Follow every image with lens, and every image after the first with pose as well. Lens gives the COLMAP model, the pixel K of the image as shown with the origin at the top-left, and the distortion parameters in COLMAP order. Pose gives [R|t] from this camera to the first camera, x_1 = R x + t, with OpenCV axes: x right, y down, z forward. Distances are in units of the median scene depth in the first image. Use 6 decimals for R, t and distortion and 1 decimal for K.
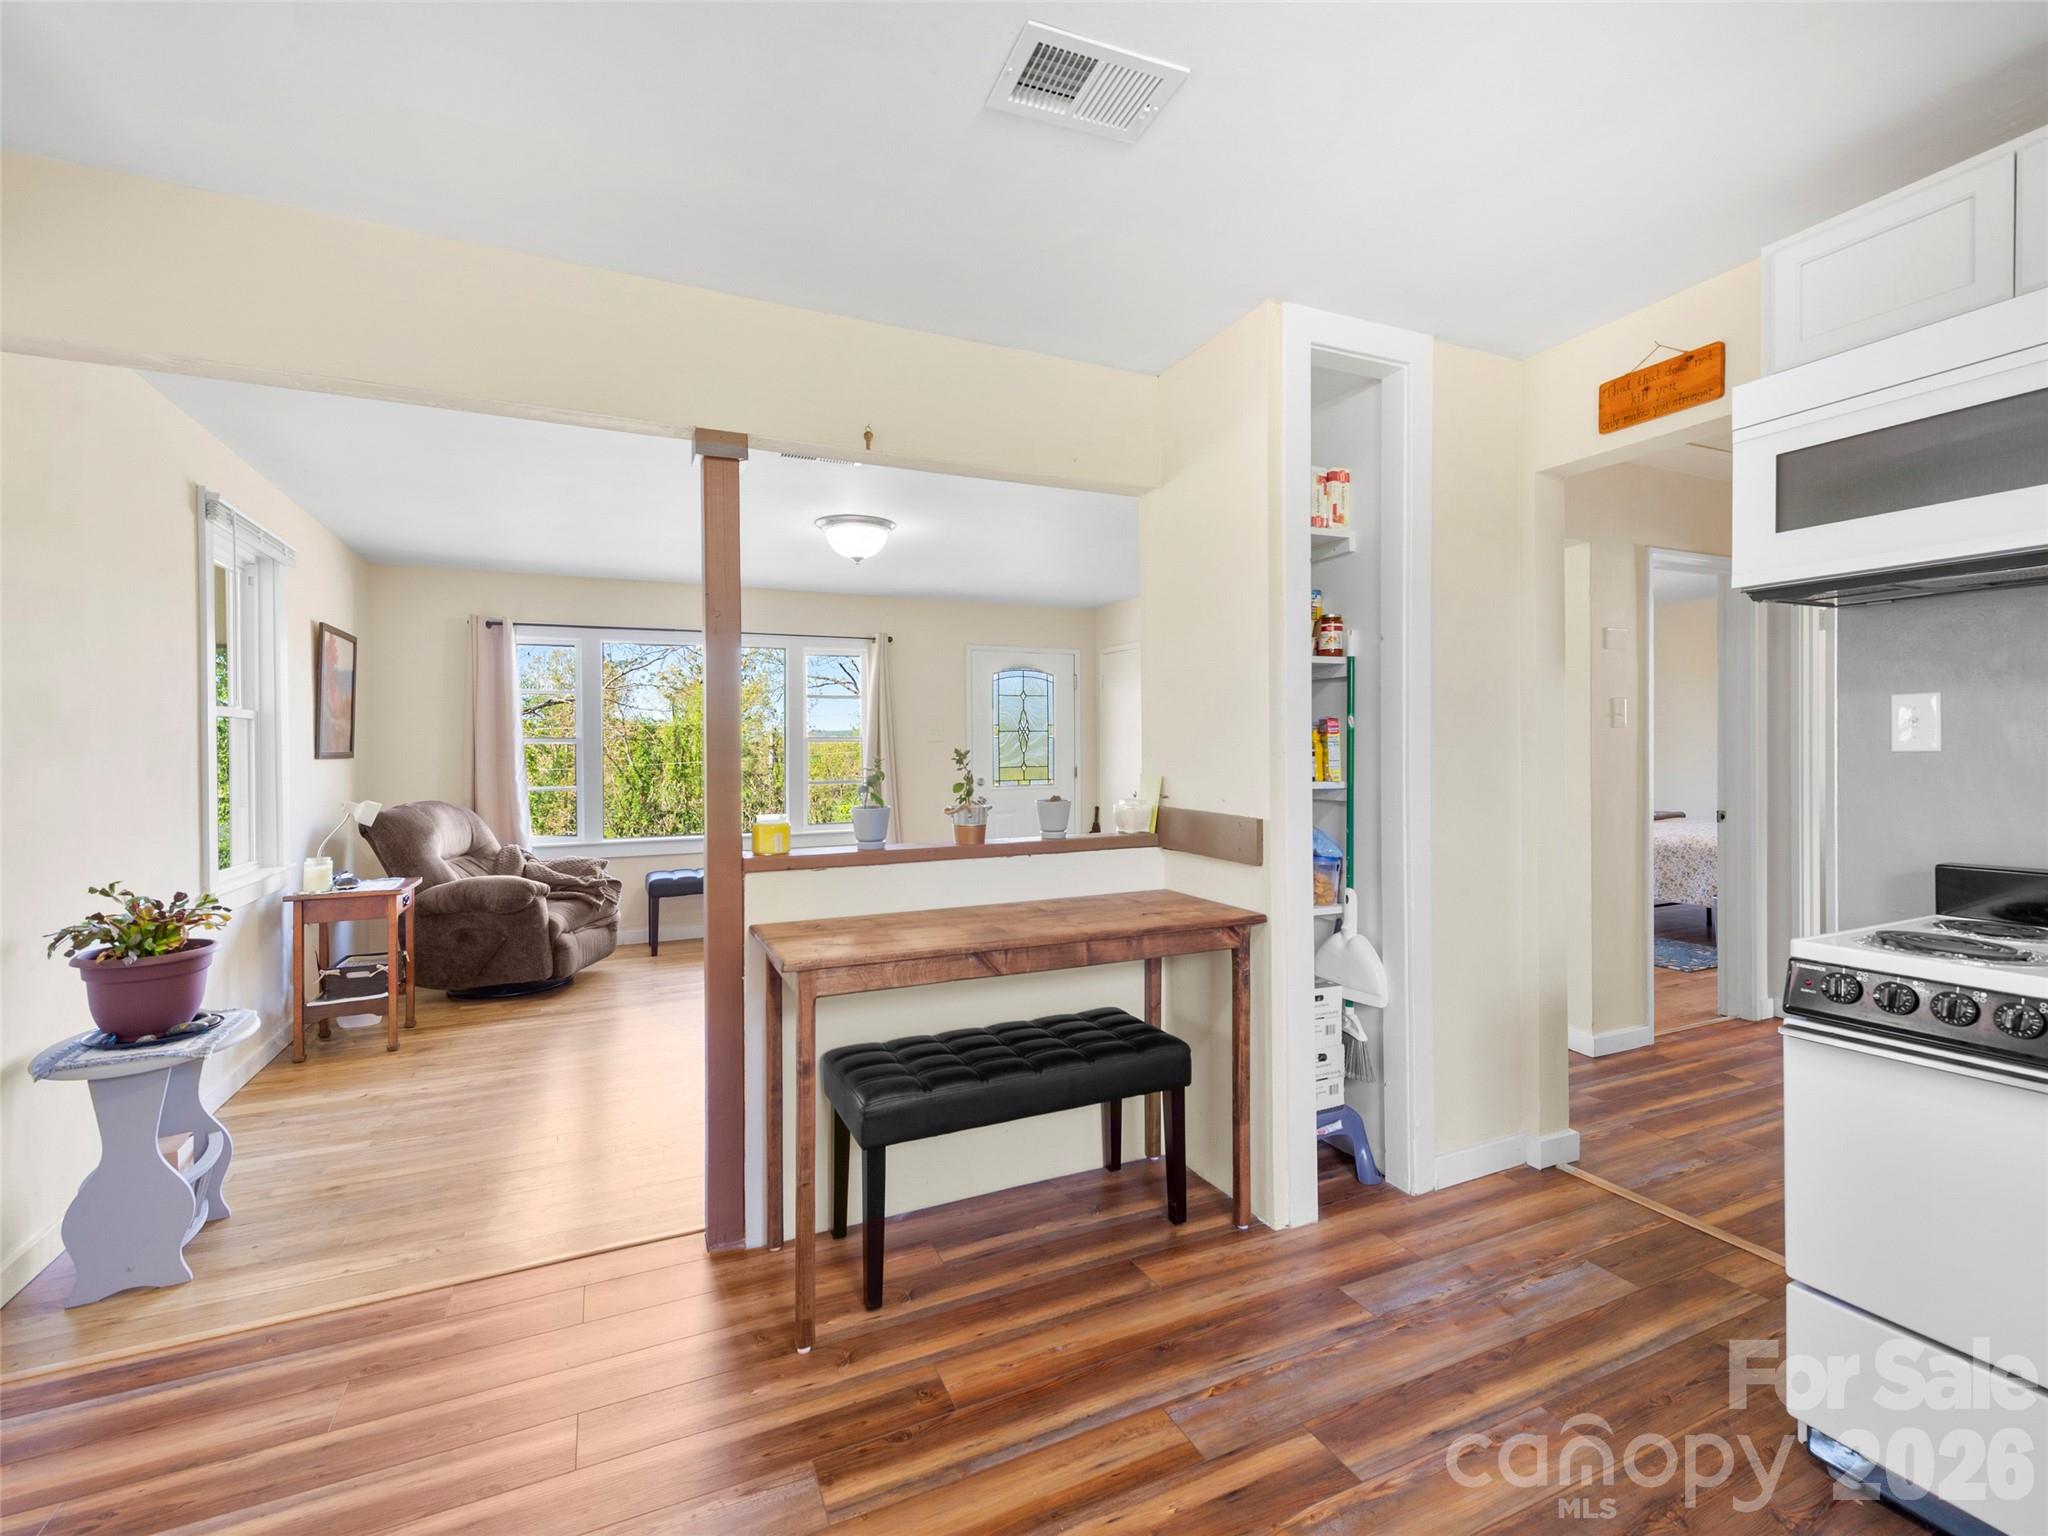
lens RADIAL K [[904.5, 0, 1019.8], [0, 904.5, 763.2], [0, 0, 1]] dist [0.034376, -0.015674]
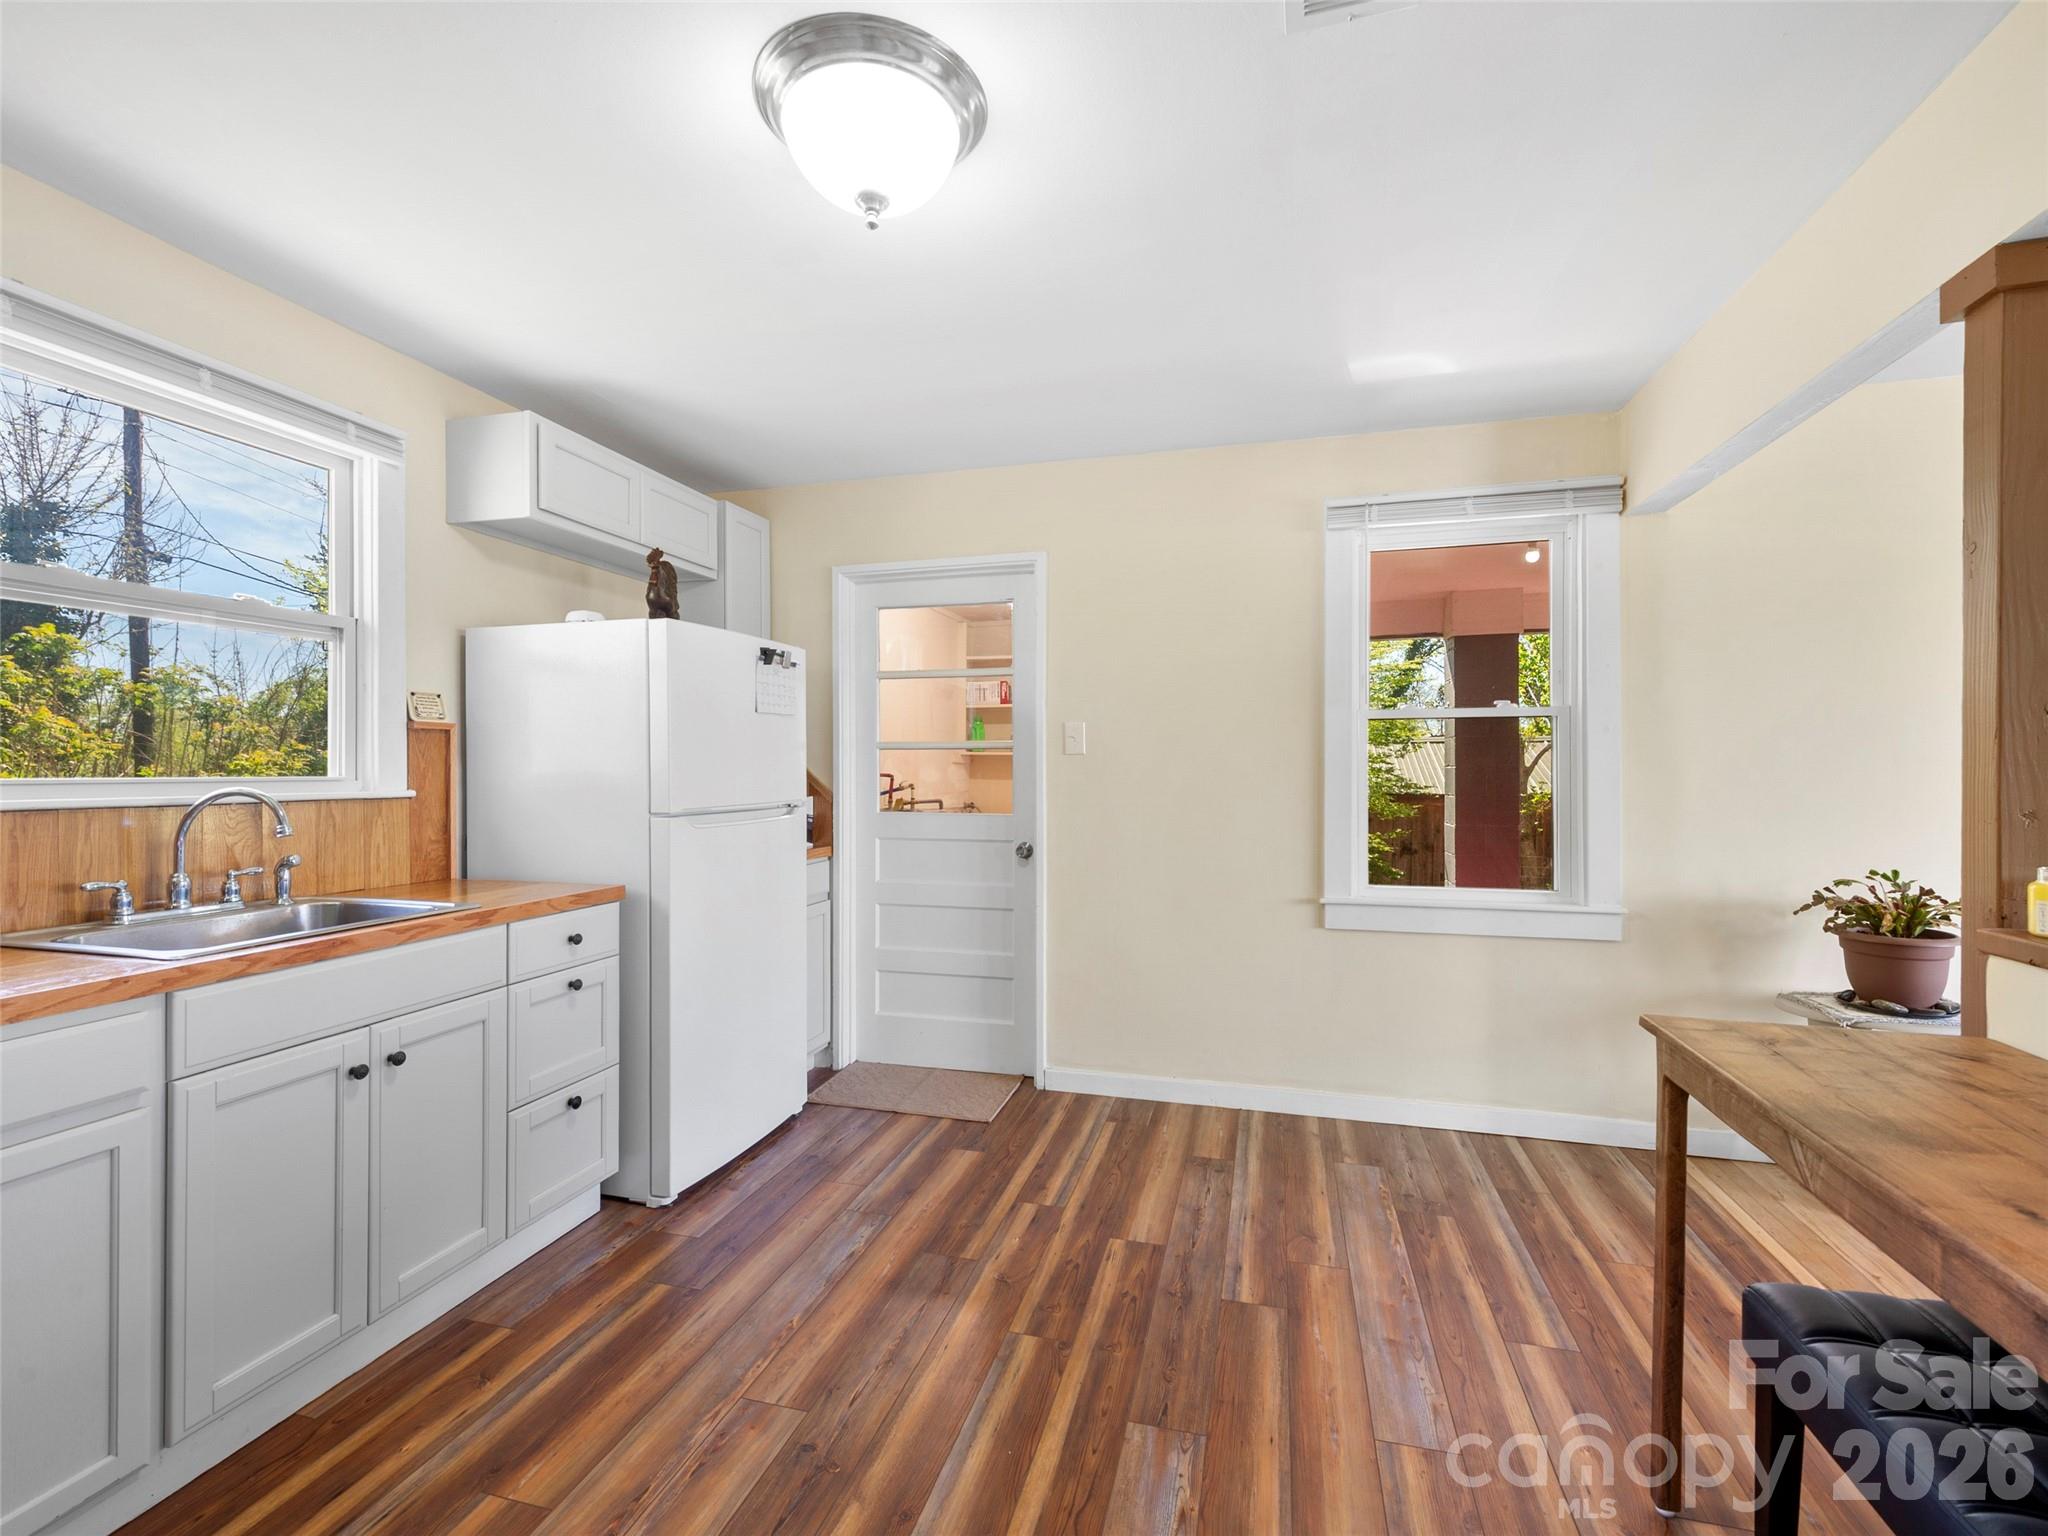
lens RADIAL K [[913.9, 0, 1025.9], [0, 913.9, 776.4], [0, 0, 1]] dist [0.015840, -0.000168]
pose [[-0.638310, 0.016281, -0.769607, 0.755074], [-0.002224, 0.999733, 0.022994, -0.017353], [0.769776, 0.016389, -0.638103, 1.111202]]
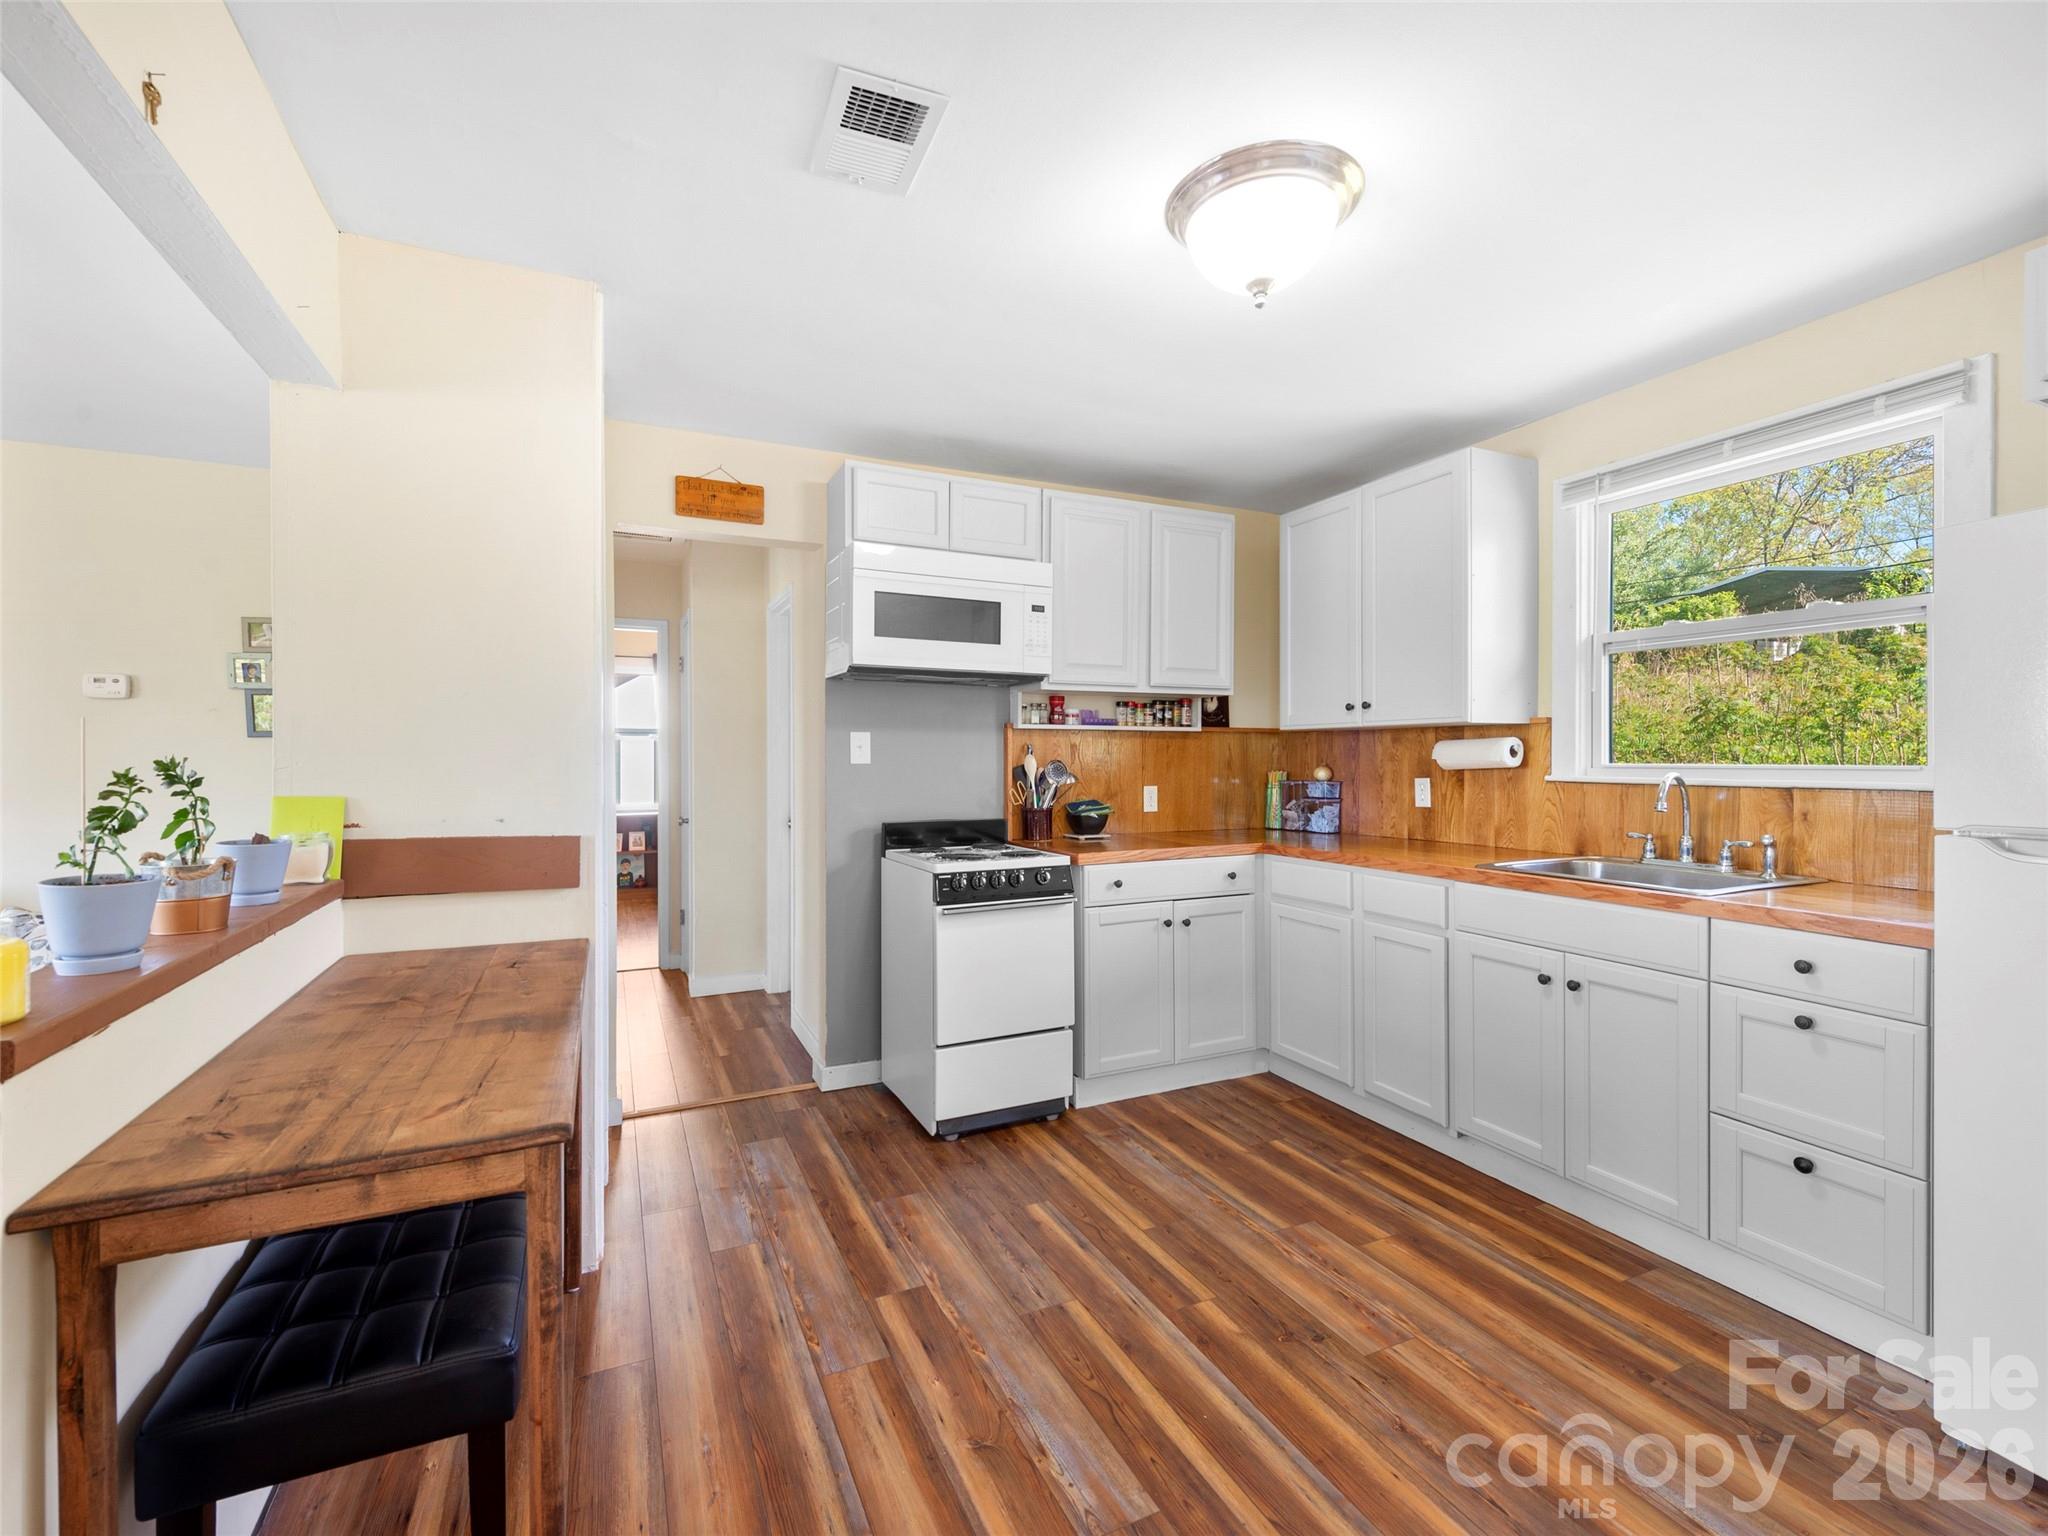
lens RADIAL K [[904.5, 0, 1019.8], [0, 904.5, 763.2], [0, 0, 1]] dist [0.034376, -0.015674]
pose [[-0.005125, 0.003518, 0.999981, -0.855661], [0.013918, 0.999897, -0.003447, -0.001763], [-0.999890, 0.013900, -0.005173, 0.719317]]
